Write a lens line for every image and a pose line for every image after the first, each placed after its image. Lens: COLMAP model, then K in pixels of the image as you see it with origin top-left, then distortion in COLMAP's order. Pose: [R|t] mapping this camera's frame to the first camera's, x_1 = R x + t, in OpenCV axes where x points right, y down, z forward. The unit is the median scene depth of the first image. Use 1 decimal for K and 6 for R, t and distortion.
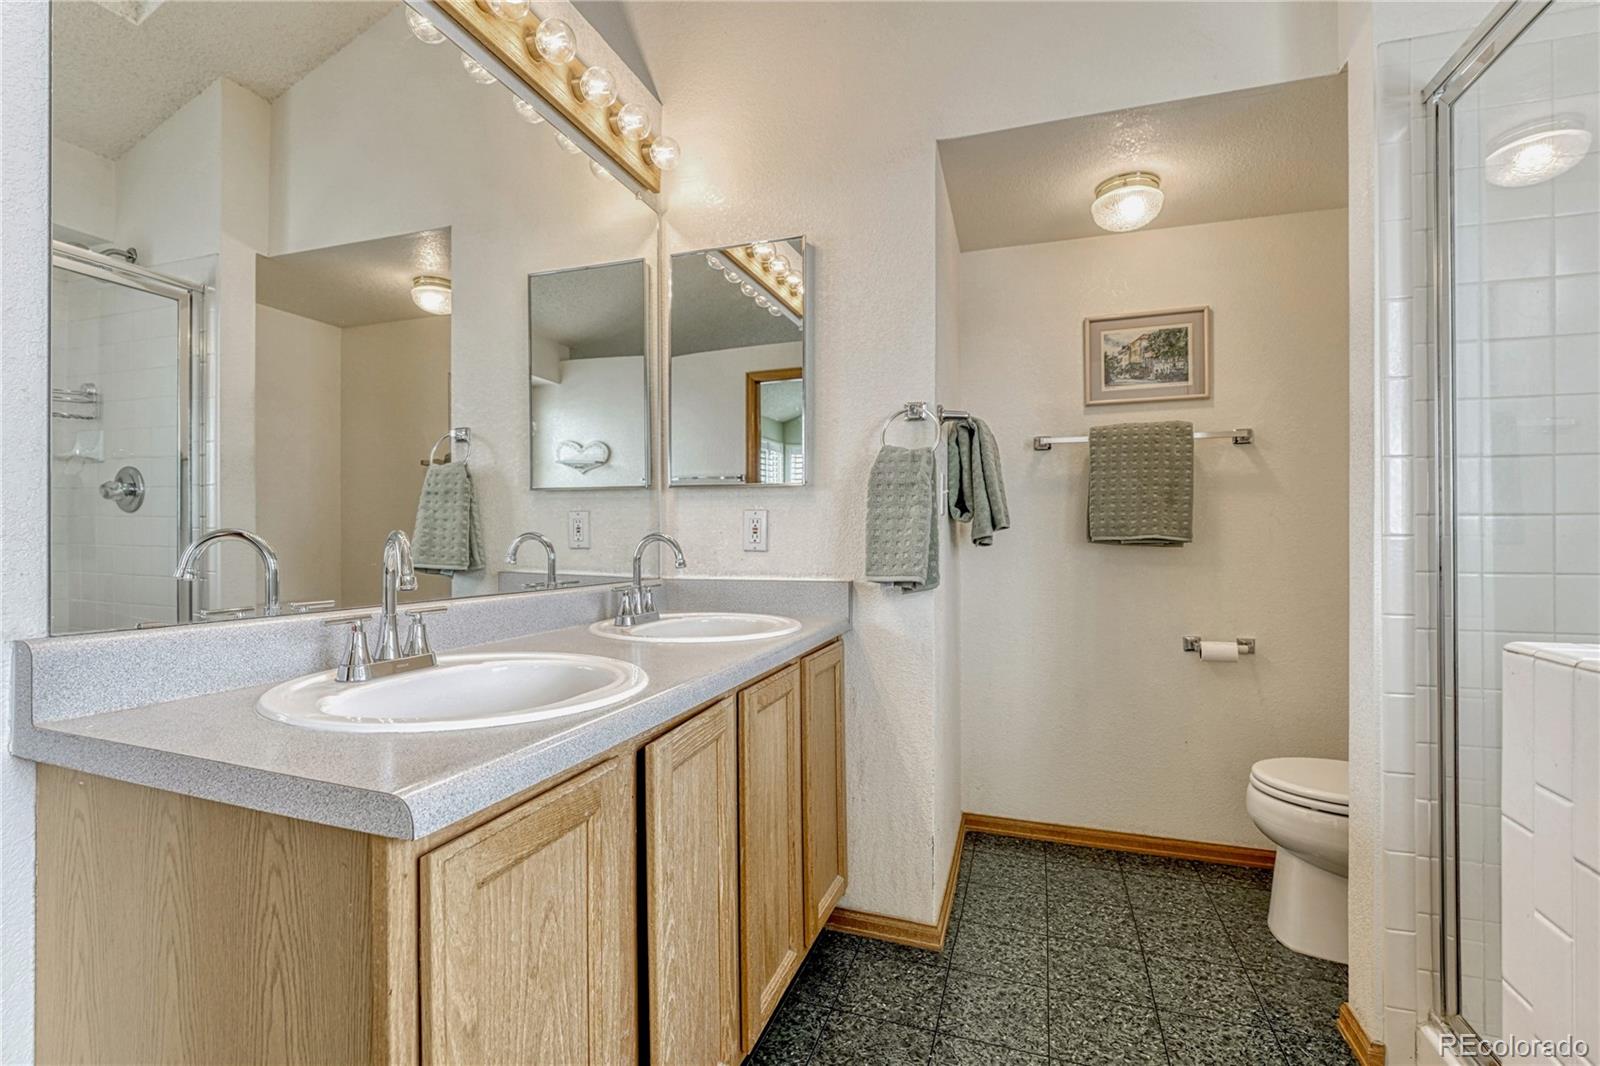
lens RADIAL K [[696.3, 0, 902.5], [0, 696.3, 537.8], [0, 0, 1]] dist [-0.012826, 0.005167]
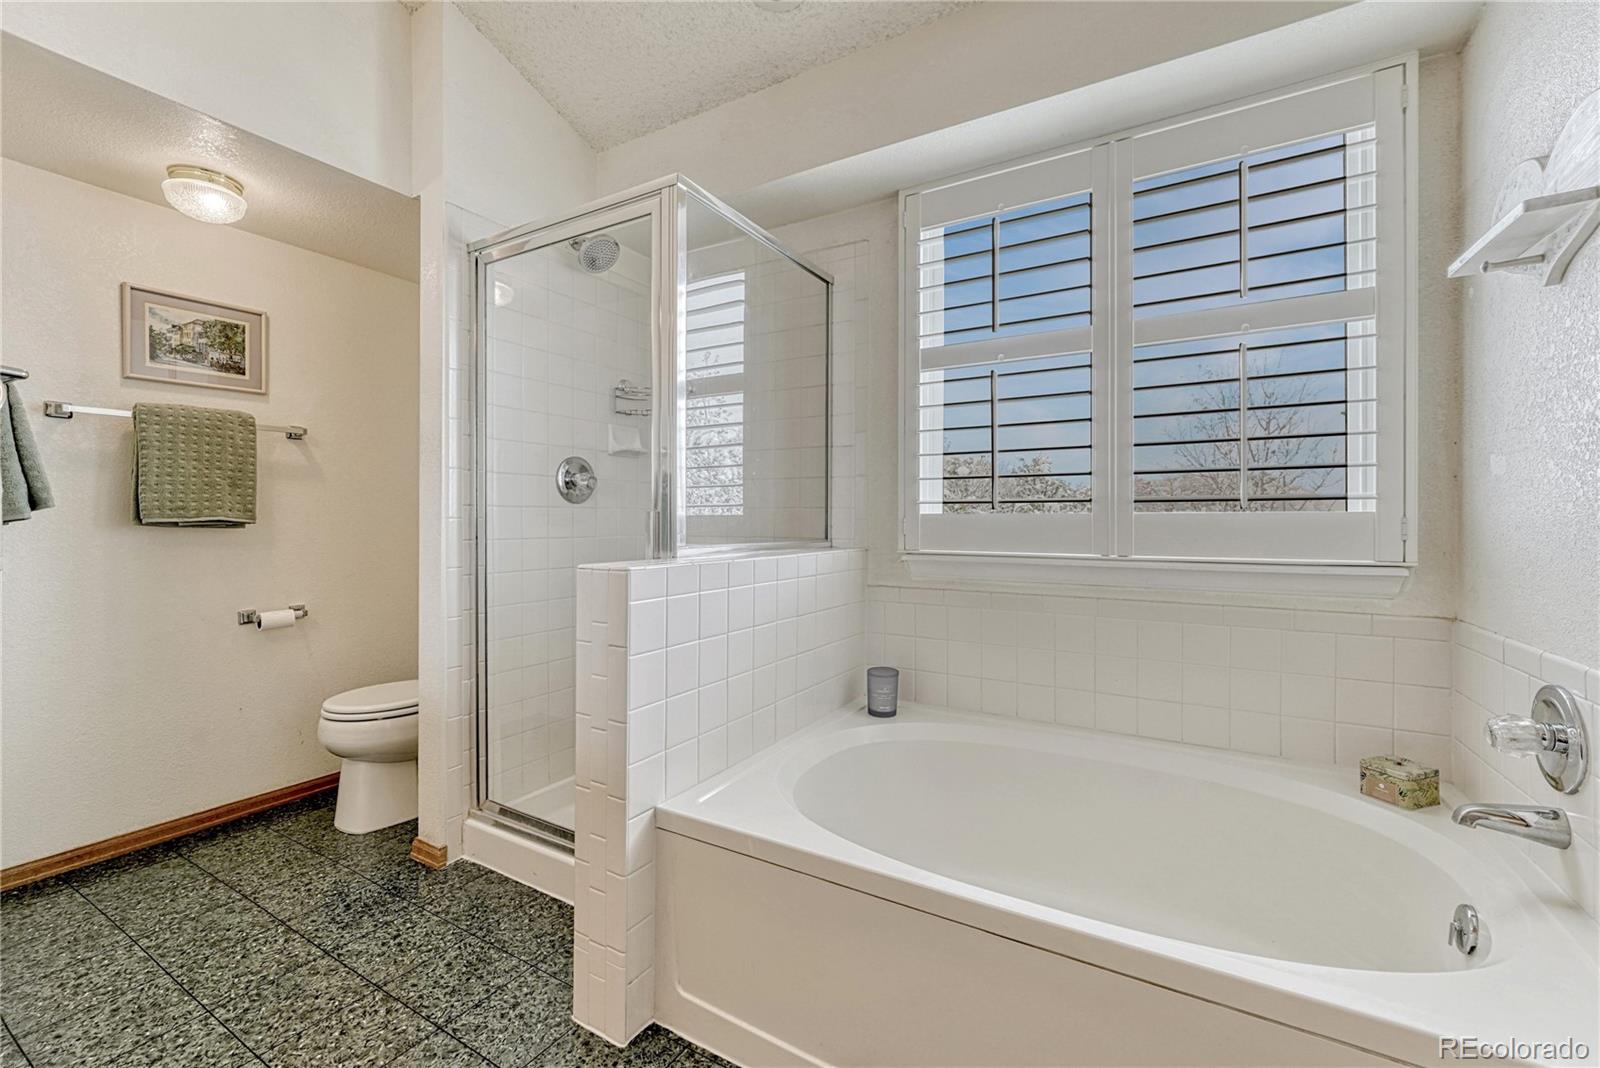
lens RADIAL K [[670.5, 0, 795.1], [0, 670.5, 521.8], [0, 0, 1]] dist [-0.008262, 0.001106]
pose [[0.224148, -0.006068, 0.974536, -0.417986], [0.000045, 0.999981, 0.006217, -0.003008], [-0.974555, -0.001349, 0.224144, -0.072486]]
